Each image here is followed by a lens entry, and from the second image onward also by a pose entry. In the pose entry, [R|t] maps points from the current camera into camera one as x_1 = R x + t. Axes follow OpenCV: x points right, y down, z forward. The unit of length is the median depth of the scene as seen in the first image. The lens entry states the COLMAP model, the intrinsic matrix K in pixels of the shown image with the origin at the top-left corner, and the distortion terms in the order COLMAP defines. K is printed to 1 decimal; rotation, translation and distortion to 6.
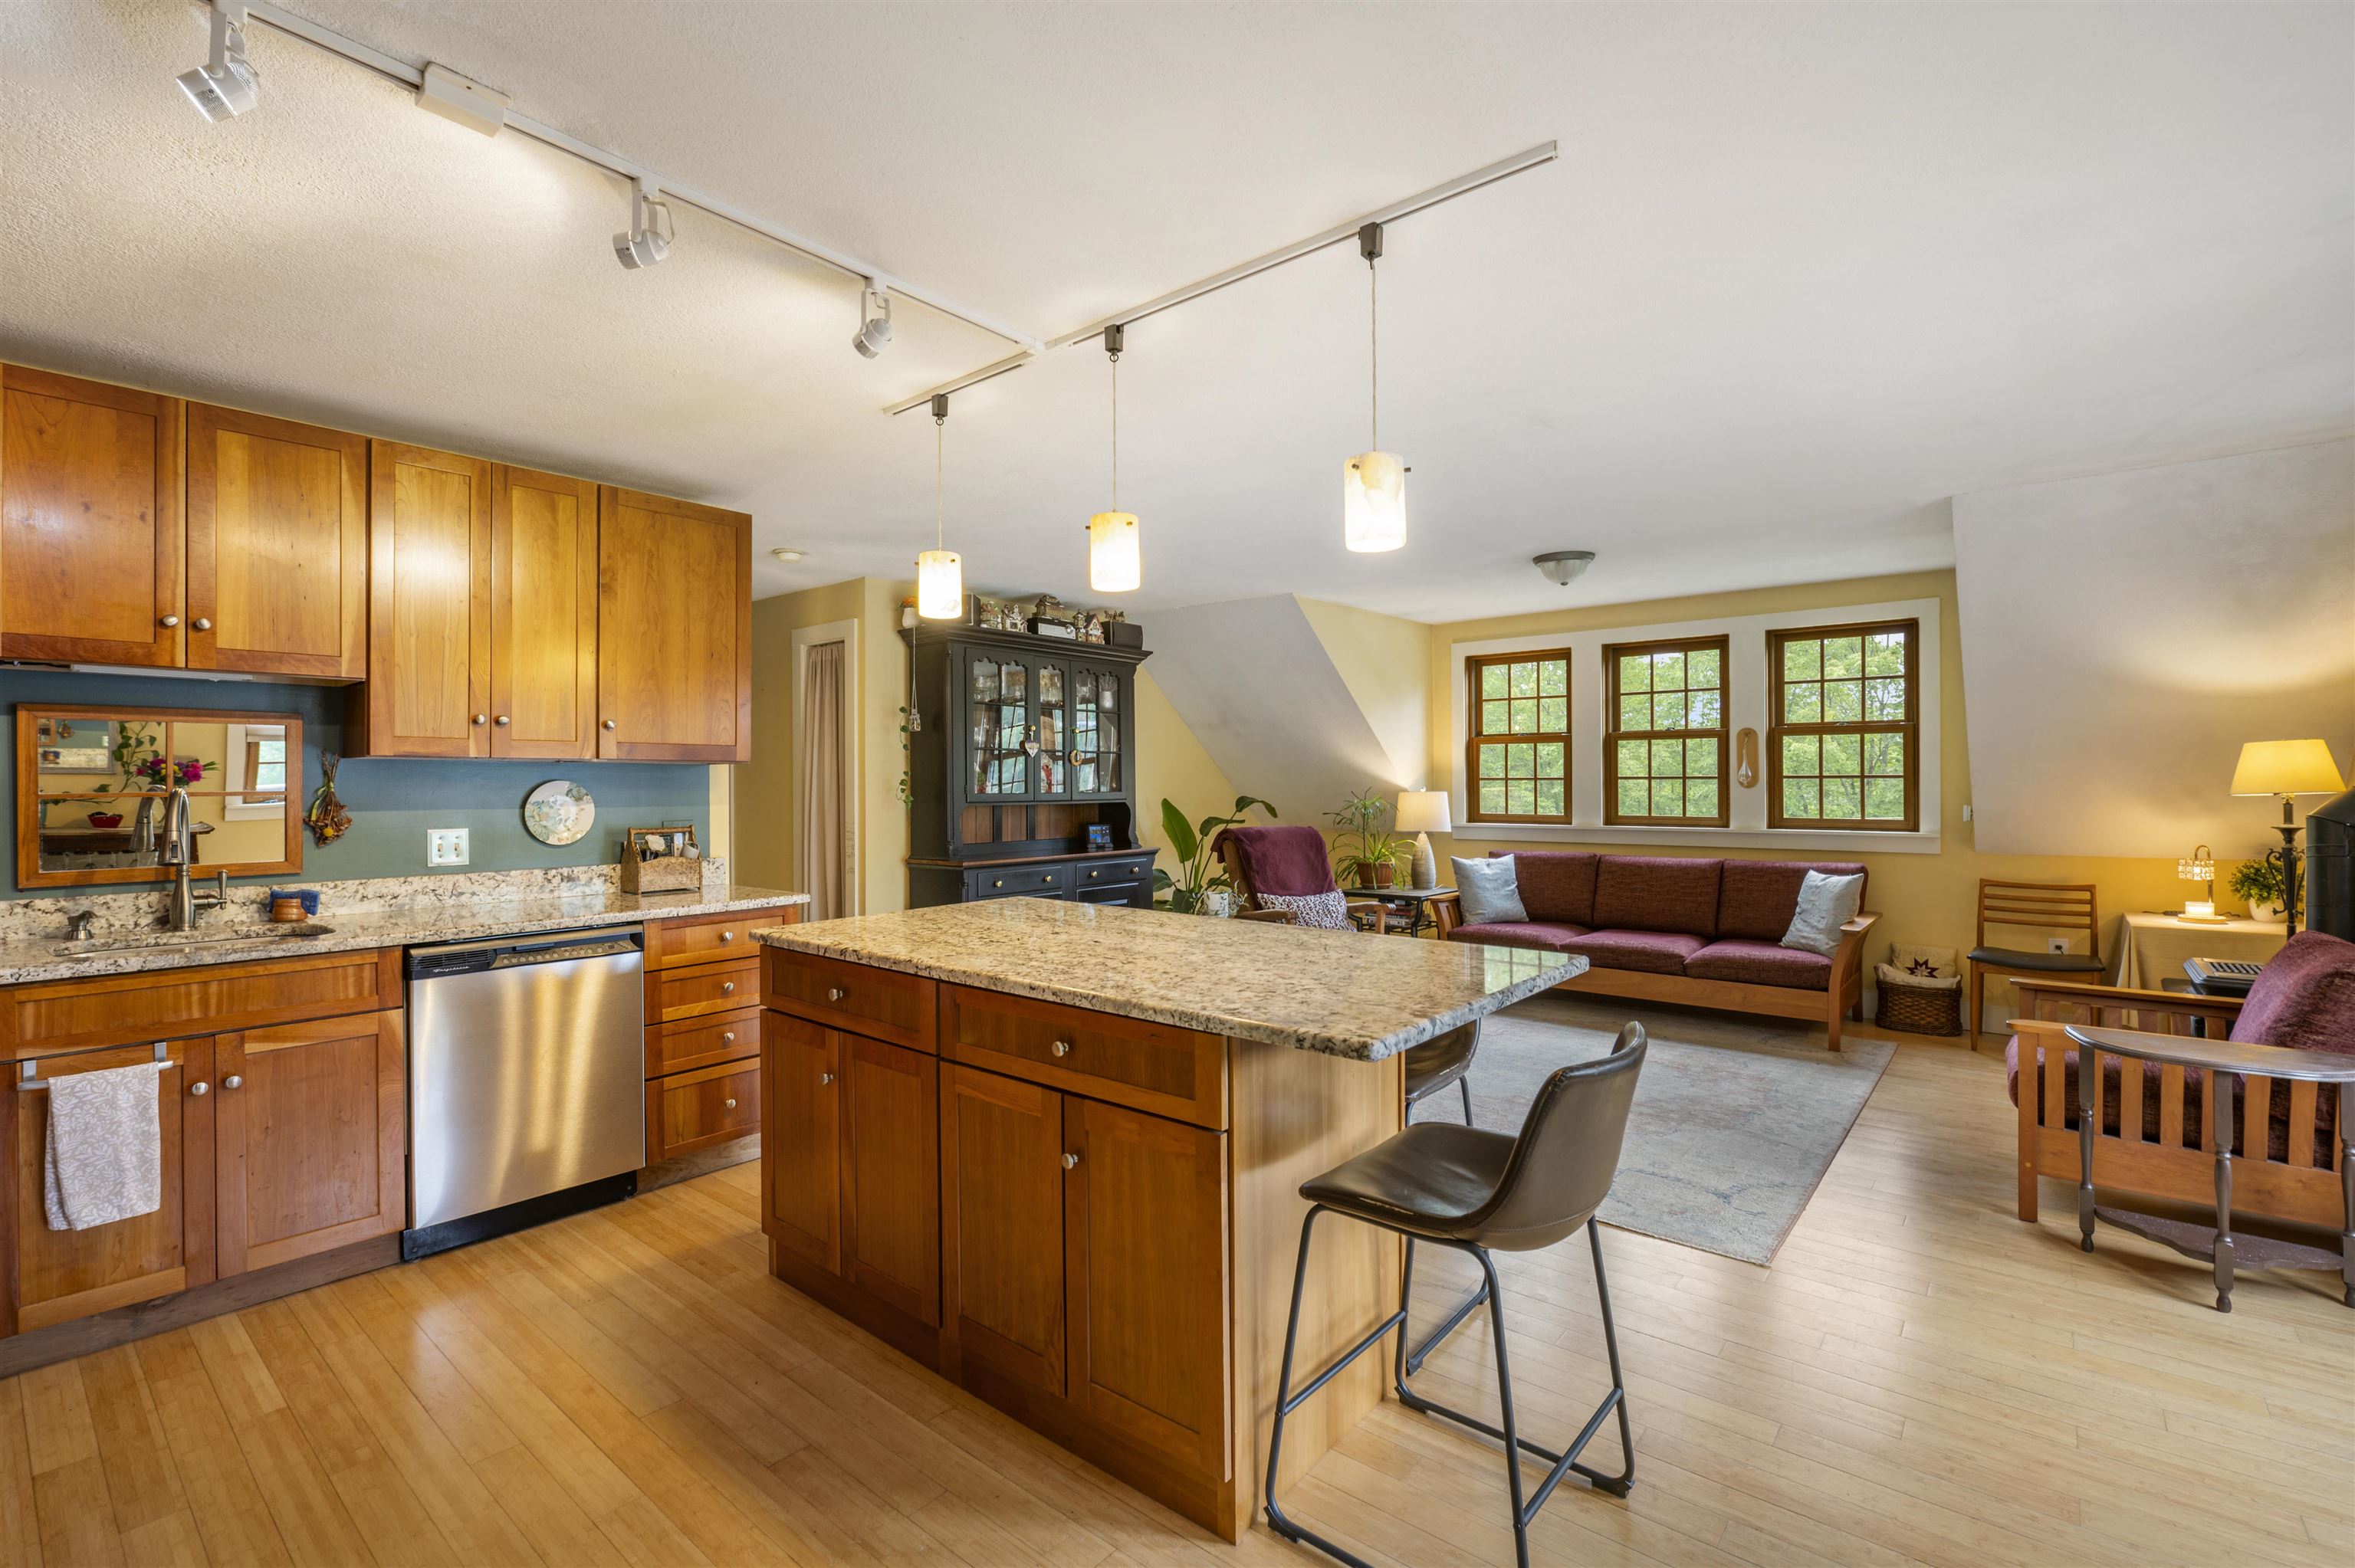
lens RADIAL K [[1044.0, 0, 1173.5], [0, 1044.0, 782.6], [0, 0, 1]] dist [-0.002692, -0.004236]
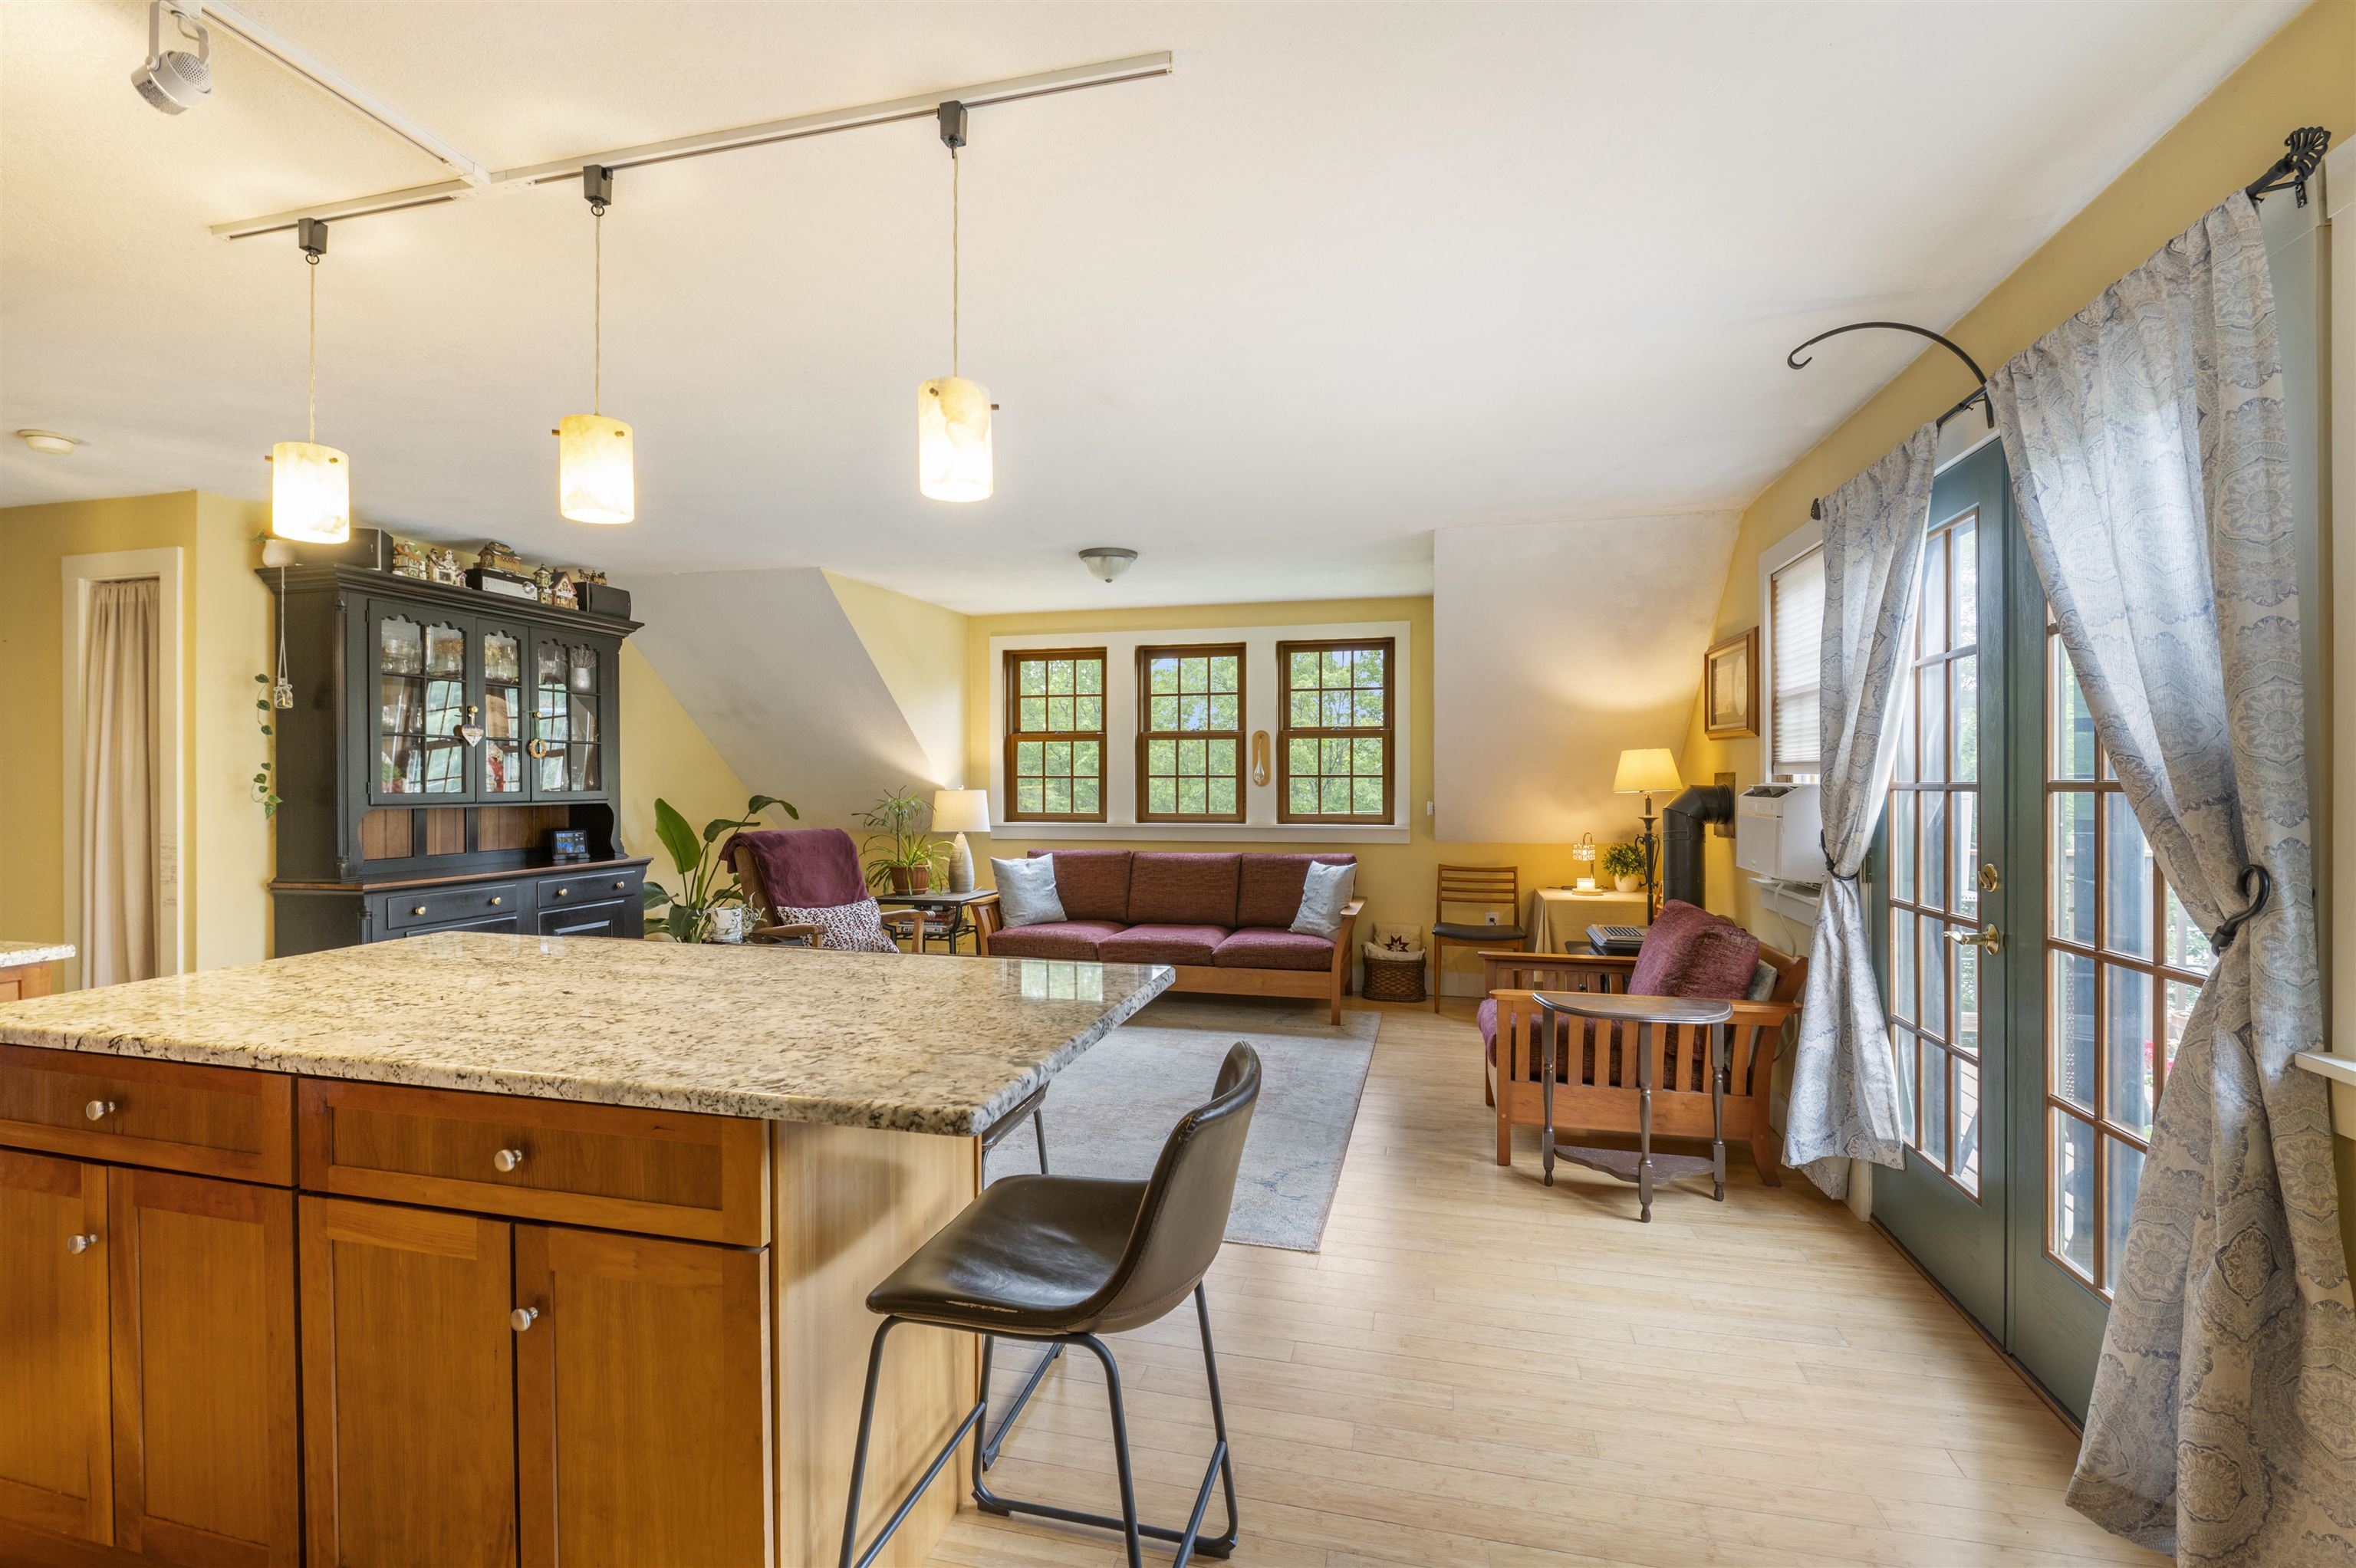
lens RADIAL K [[1055.5, 0, 1175.2], [0, 1055.5, 781.7], [0, 0, 1]] dist [-0.008550, -0.000334]
pose [[0.899955, 0.002424, 0.435976, -0.005481], [-0.002810, 0.999996, 0.000241, 0.000490], [-0.435974, -0.001442, 0.899958, 0.067471]]
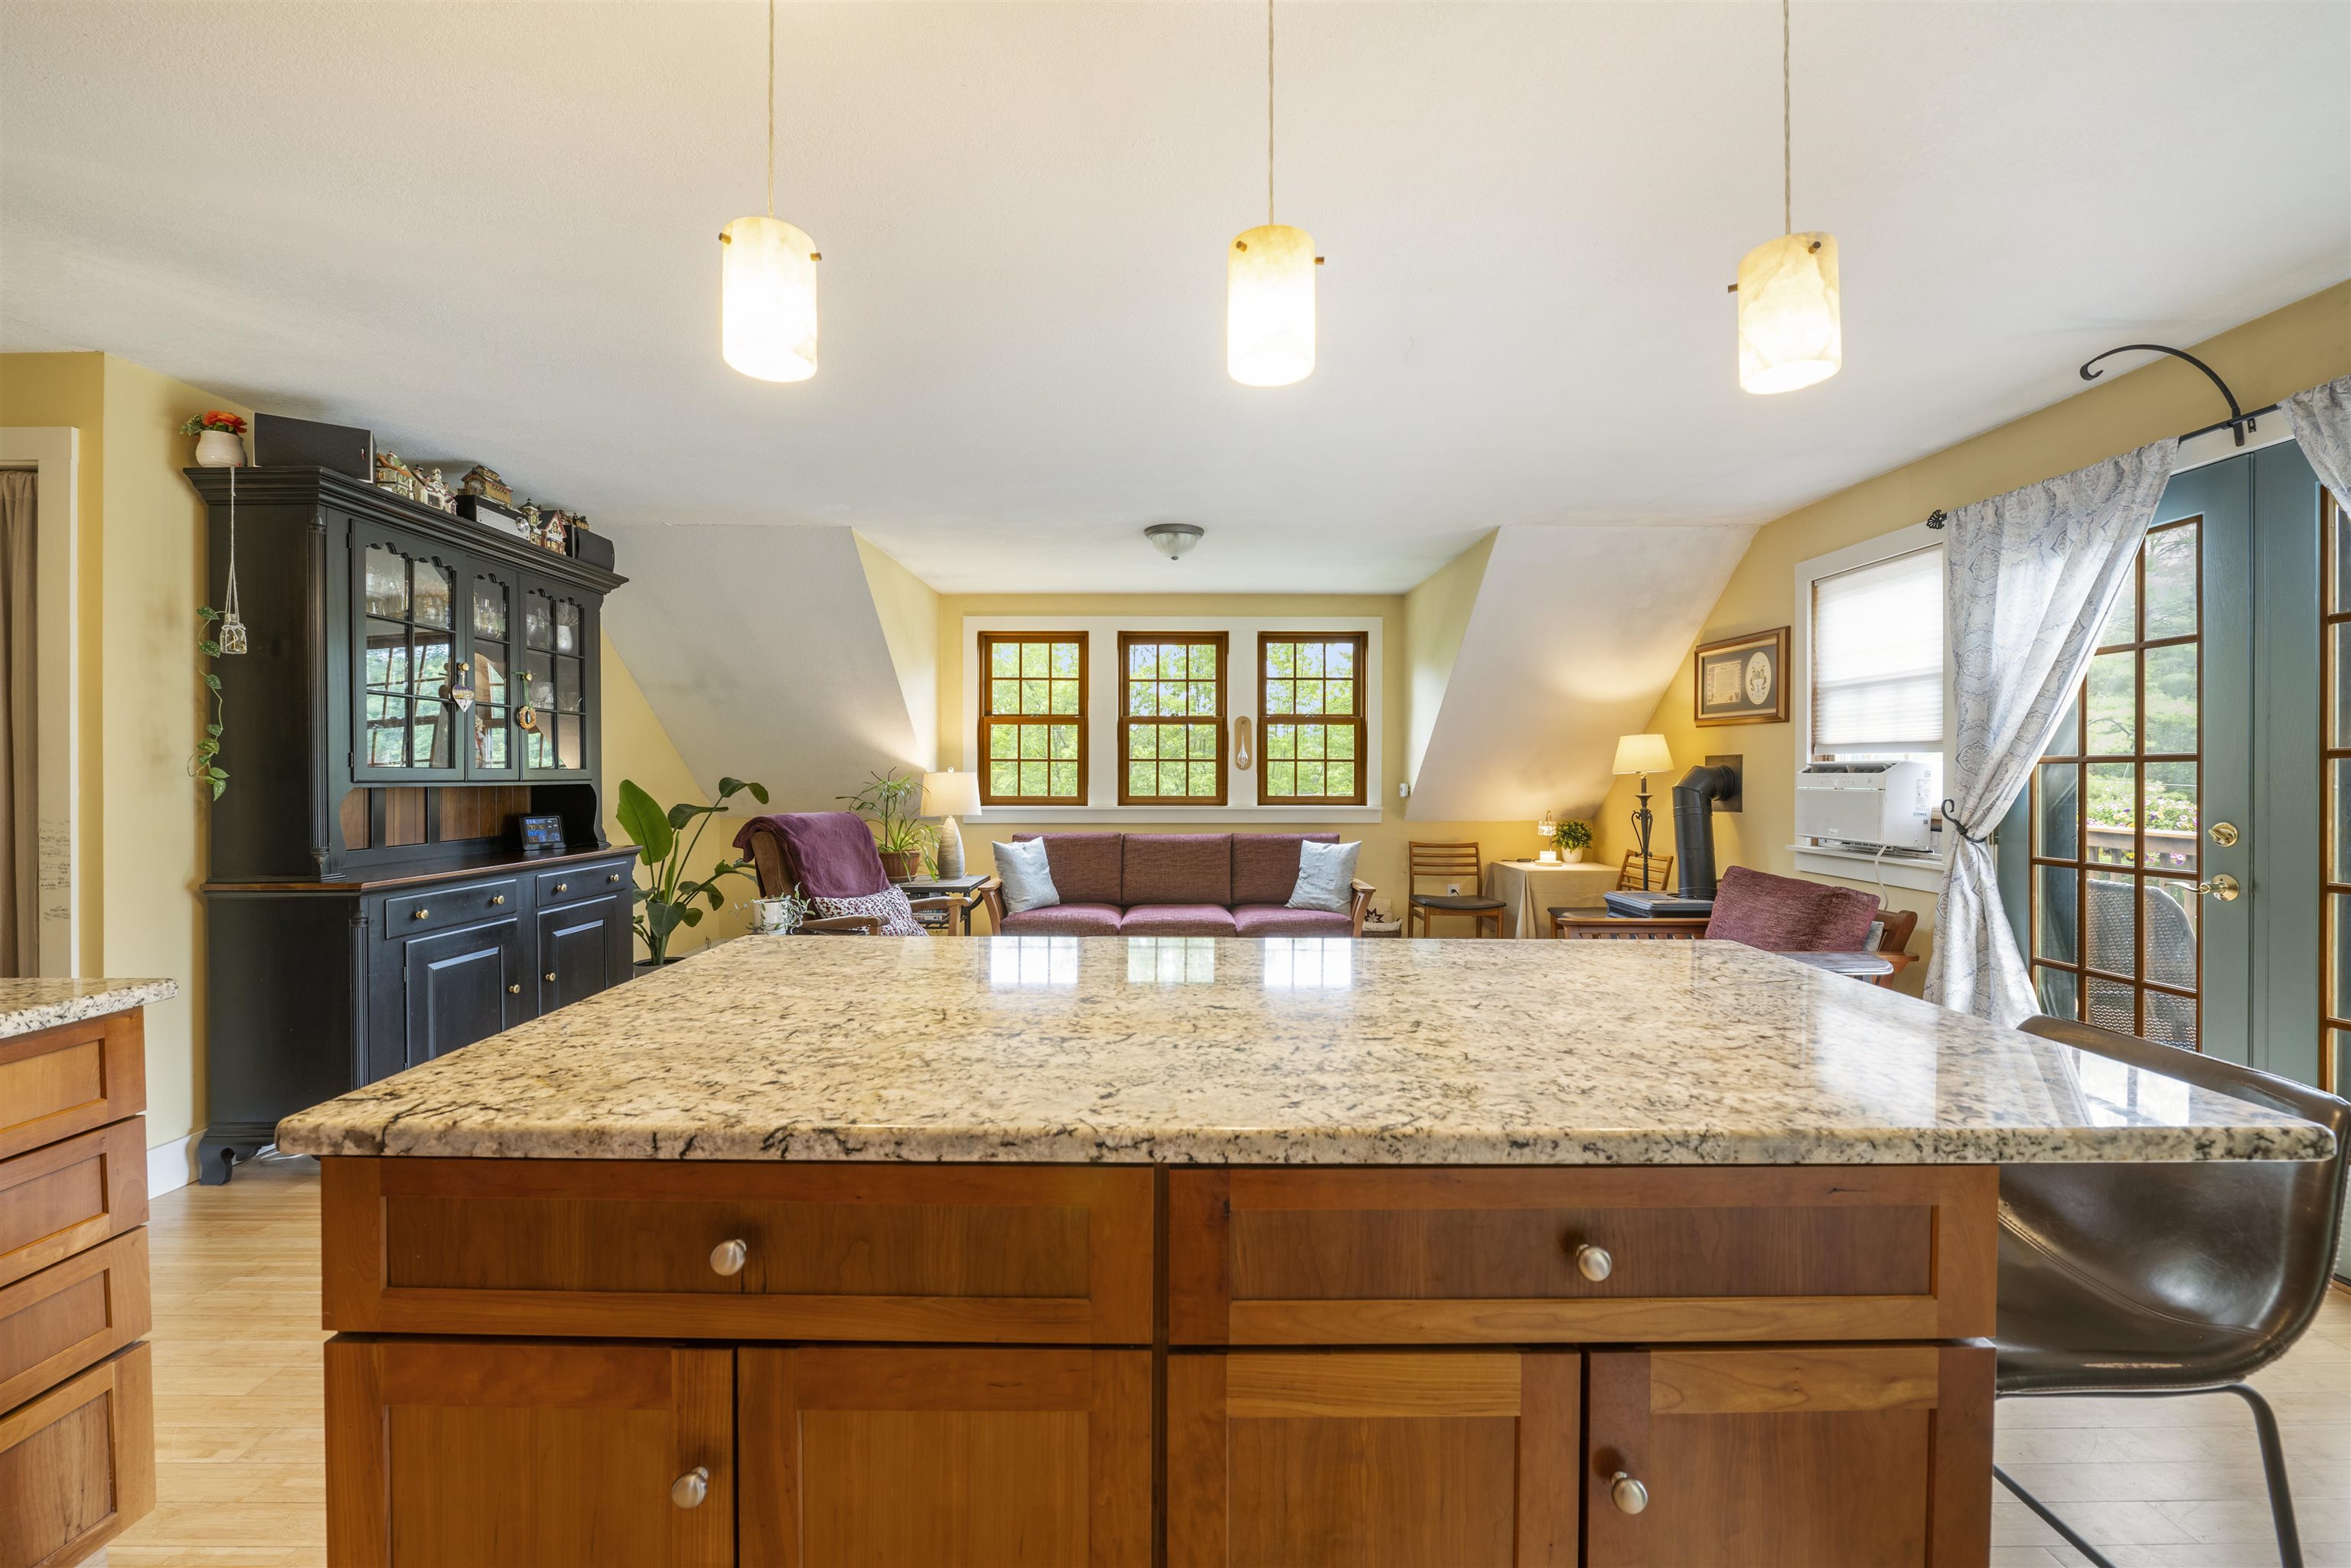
lens RADIAL K [[955.7, 0, 1172.2], [0, 955.7, 777.8], [0, 0, 1]] dist [-0.008834, -0.000354]
pose [[0.762252, 0.002632, 0.647275, -0.205033], [-0.004710, 0.999988, 0.001481, 0.014794], [-0.647264, -0.004178, 0.762255, 0.308363]]
